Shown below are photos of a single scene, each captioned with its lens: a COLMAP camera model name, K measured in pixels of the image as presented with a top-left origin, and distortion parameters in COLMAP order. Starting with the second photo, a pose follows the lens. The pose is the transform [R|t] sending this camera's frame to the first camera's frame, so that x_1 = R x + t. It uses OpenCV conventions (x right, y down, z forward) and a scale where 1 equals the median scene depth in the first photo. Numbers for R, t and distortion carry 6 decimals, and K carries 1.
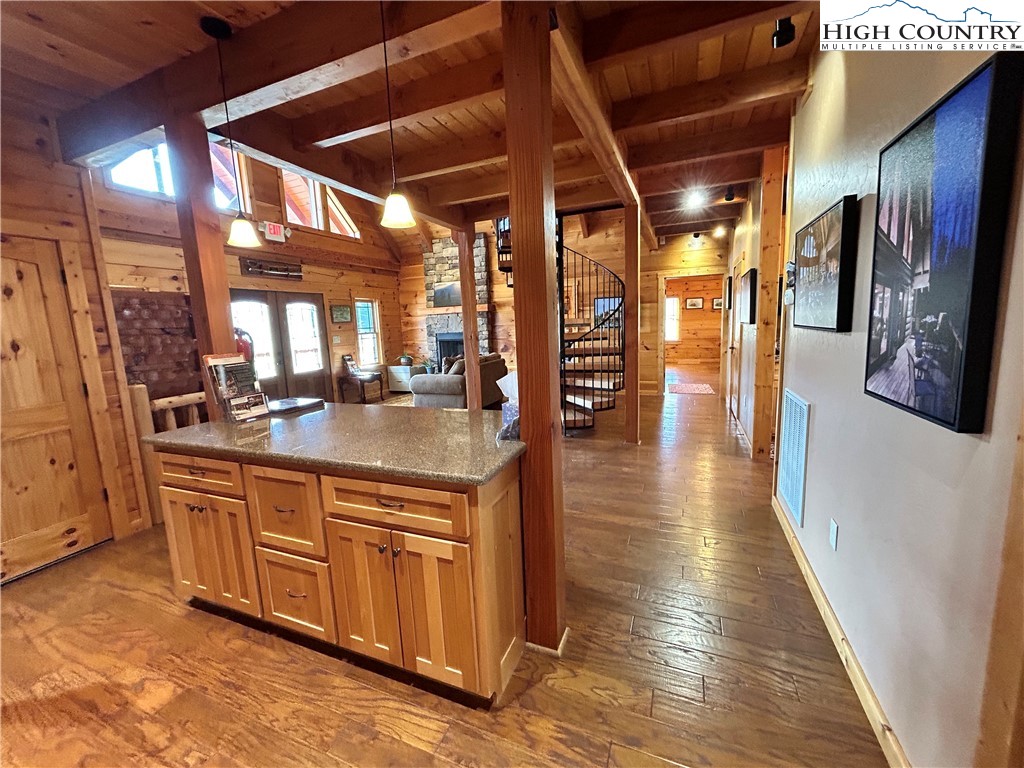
lens RADIAL K [[412.6, 0, 512.4], [0, 412.6, 383.1], [0, 0, 1]] dist [-0.001953, 0.000894]
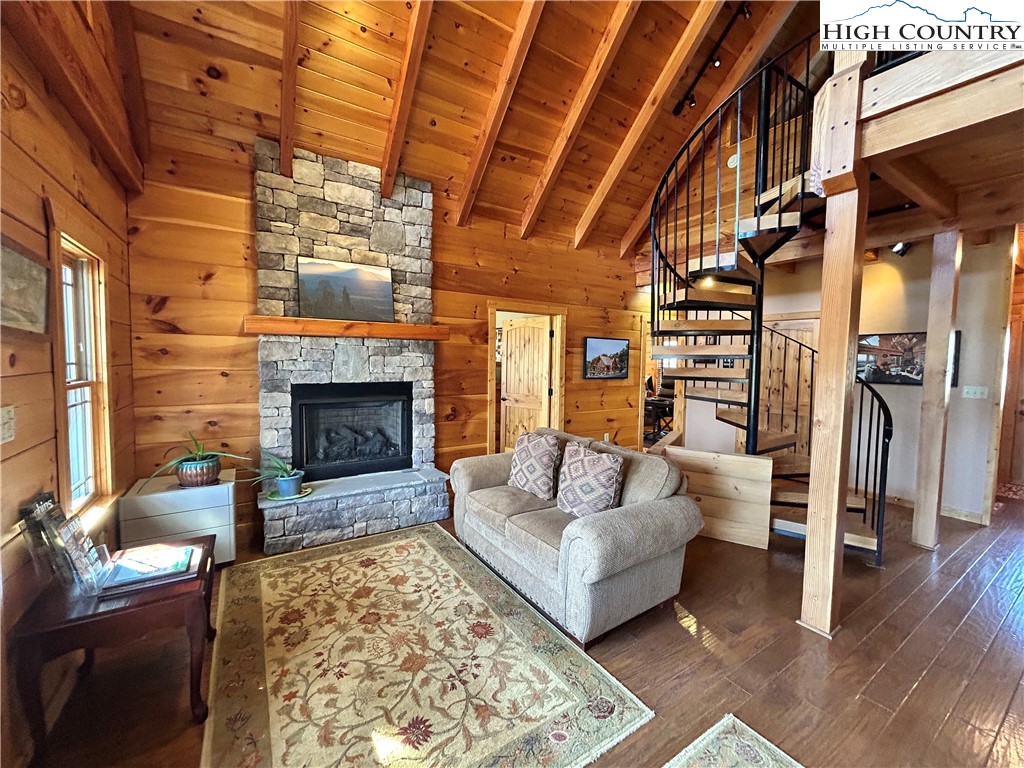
lens RADIAL K [[412.6, 0, 511.0], [0, 412.6, 383.7], [0, 0, 1]] dist [-0.001953, 0.000894]
pose [[0.562028, 0.004633, 0.827106, -0.402889], [0.077972, 0.995234, -0.058558, -0.085576], [-0.823435, 0.097402, 0.558988, 0.638367]]
